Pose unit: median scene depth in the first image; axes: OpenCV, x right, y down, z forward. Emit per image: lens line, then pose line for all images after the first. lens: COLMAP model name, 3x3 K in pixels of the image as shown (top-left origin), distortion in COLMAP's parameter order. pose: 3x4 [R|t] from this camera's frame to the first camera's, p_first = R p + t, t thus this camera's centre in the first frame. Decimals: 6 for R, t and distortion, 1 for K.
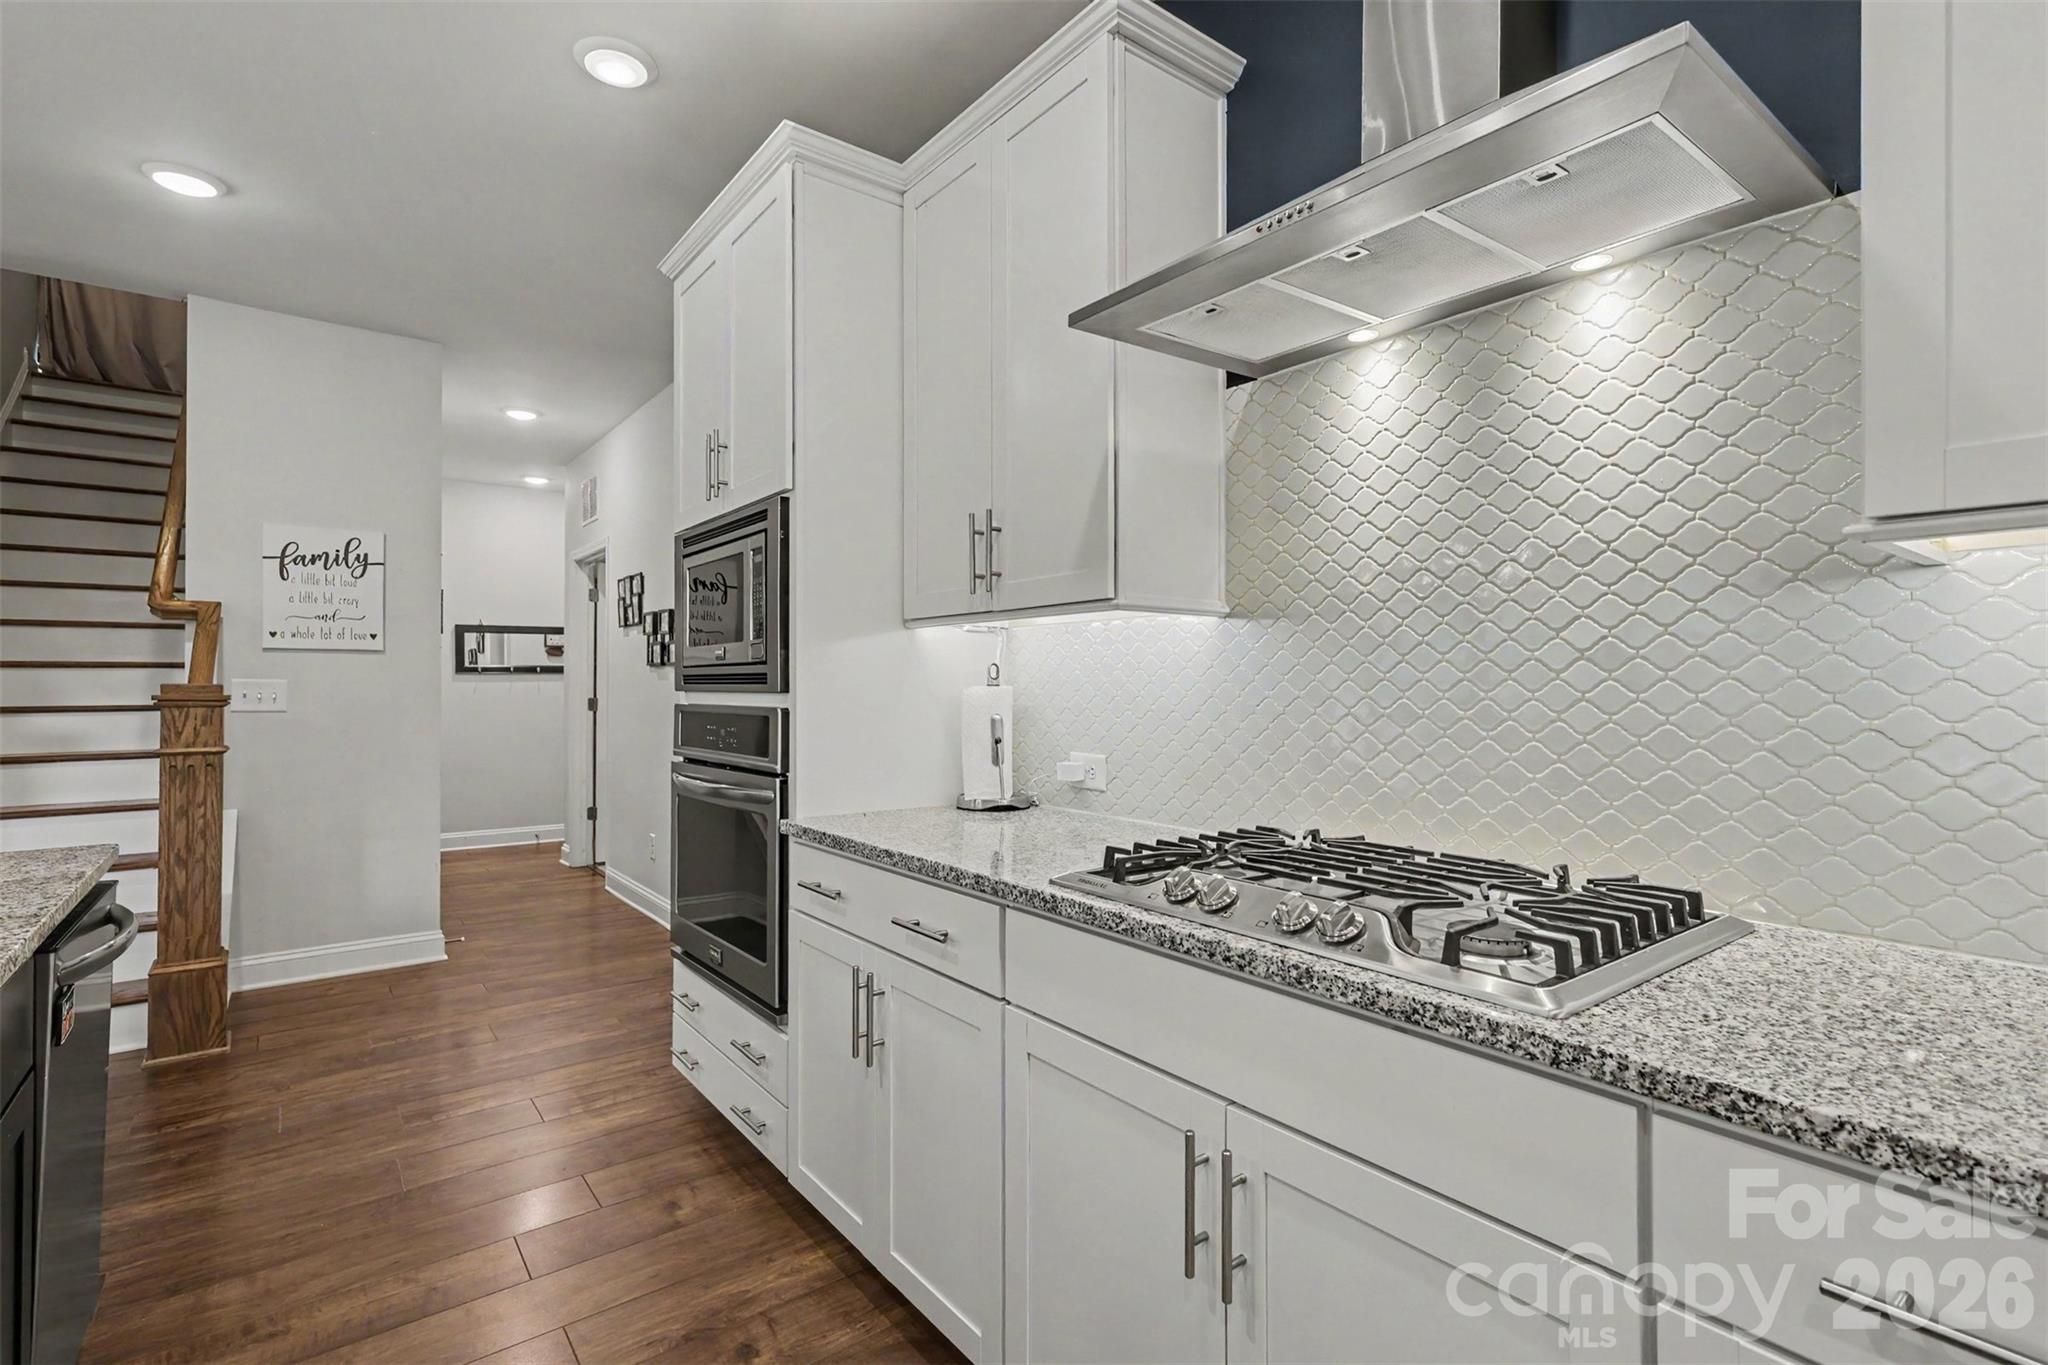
lens RADIAL K [[956.2, 0, 1024.0], [0, 956.2, 682.5], [0, 0, 1]] dist [0.000320, 0.000015]
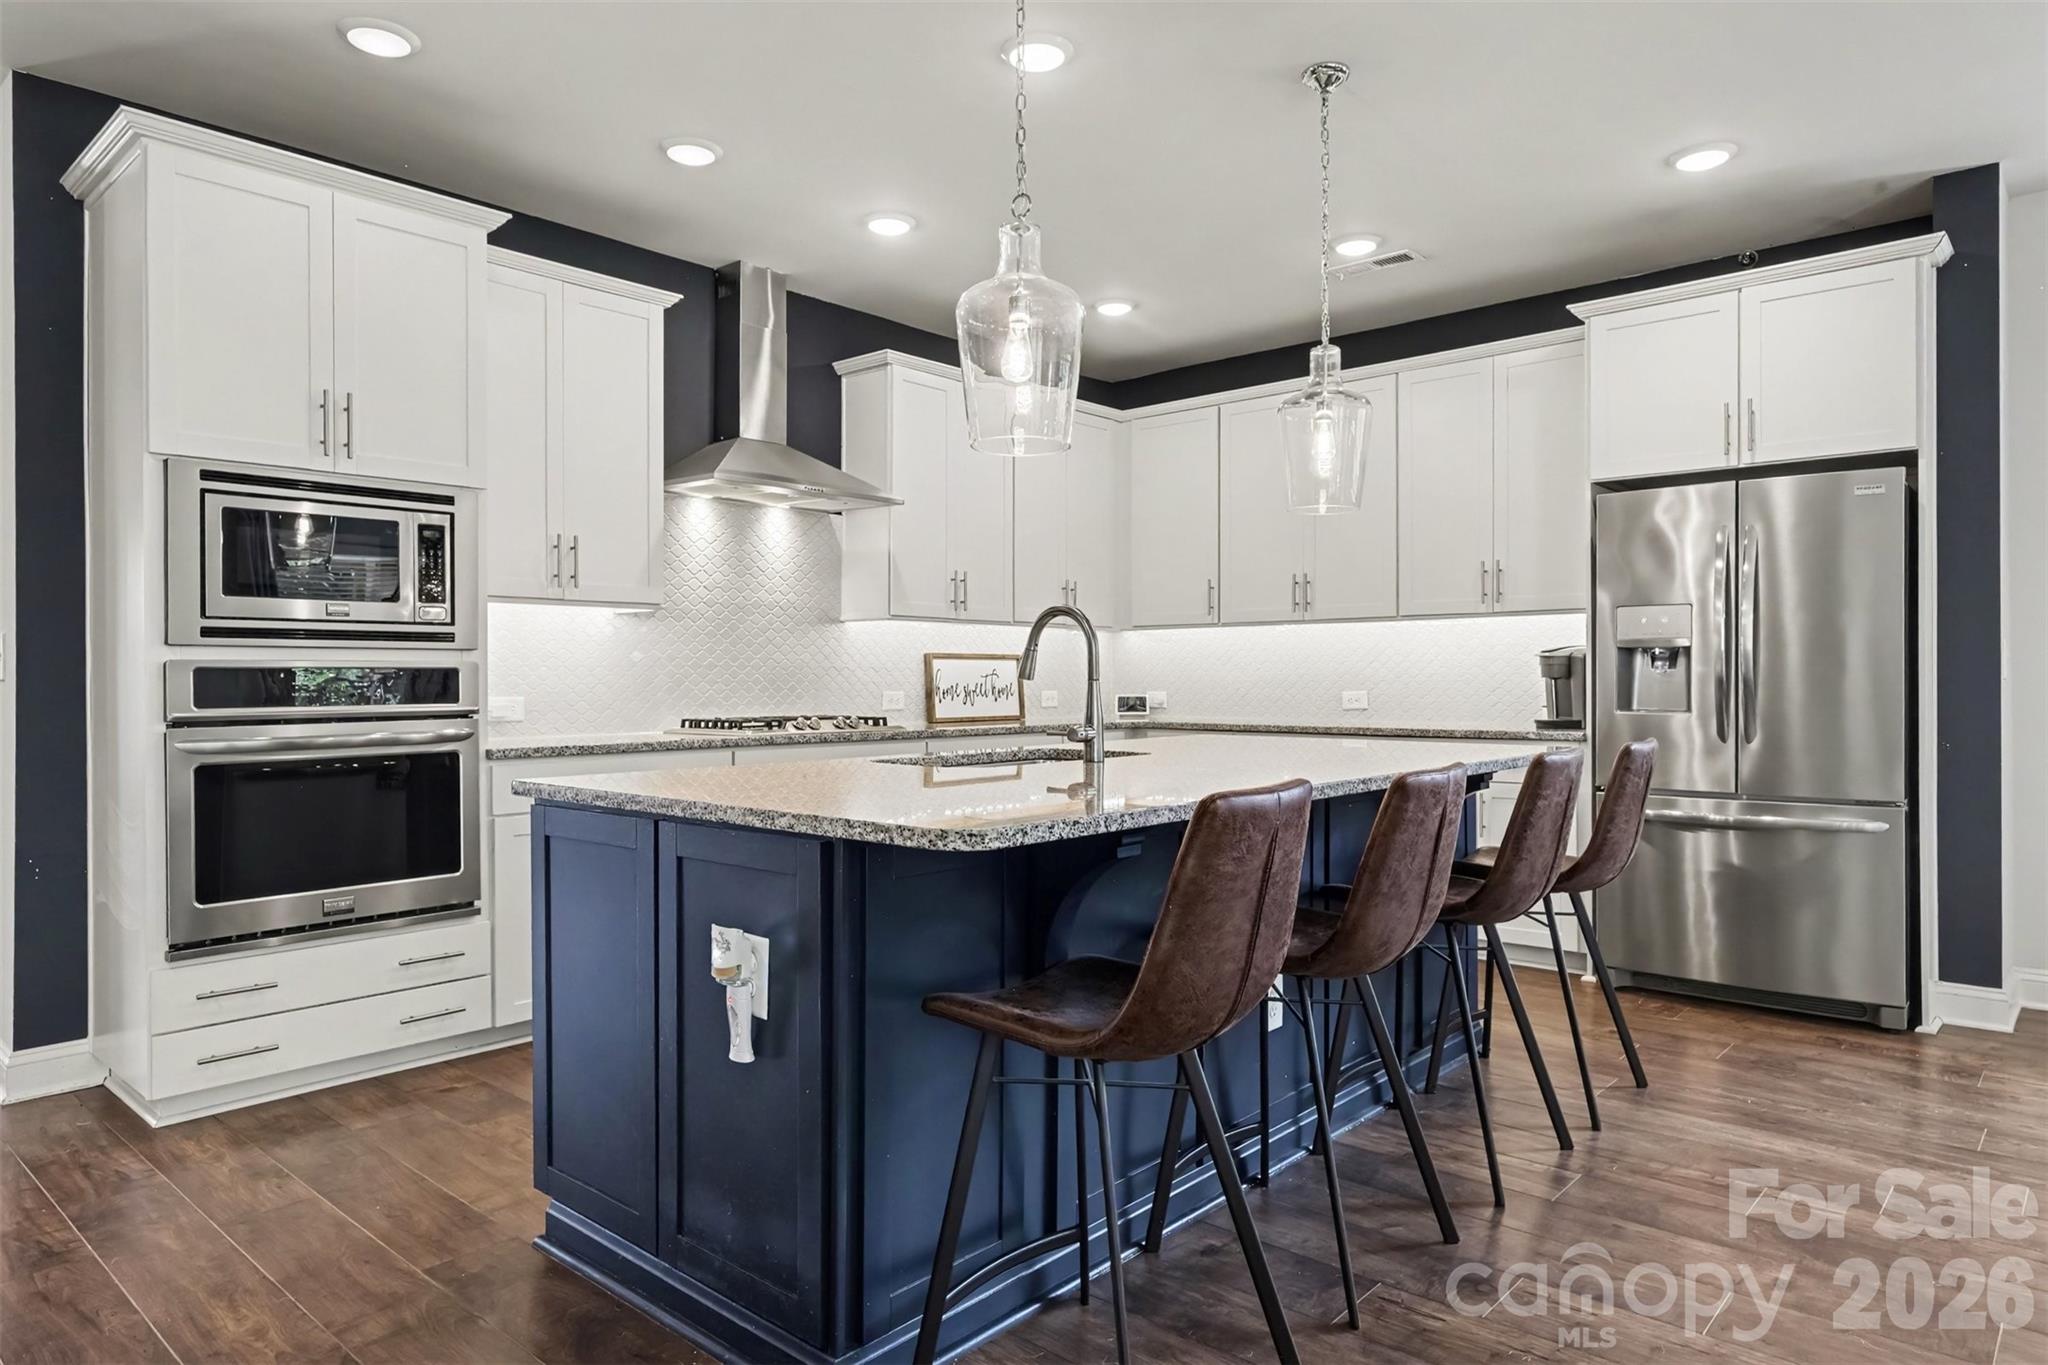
lens RADIAL K [[1215.2, 0, 1024.0], [0, 1215.2, 682.5], [0, 0, 1]] dist [0.000022, 0.000197]
pose [[-0.176945, -0.005454, 0.984206, -1.978946], [-0.000024, 0.999985, 0.005537, 0.046013], [-0.984221, 0.000956, -0.176942, 0.583467]]
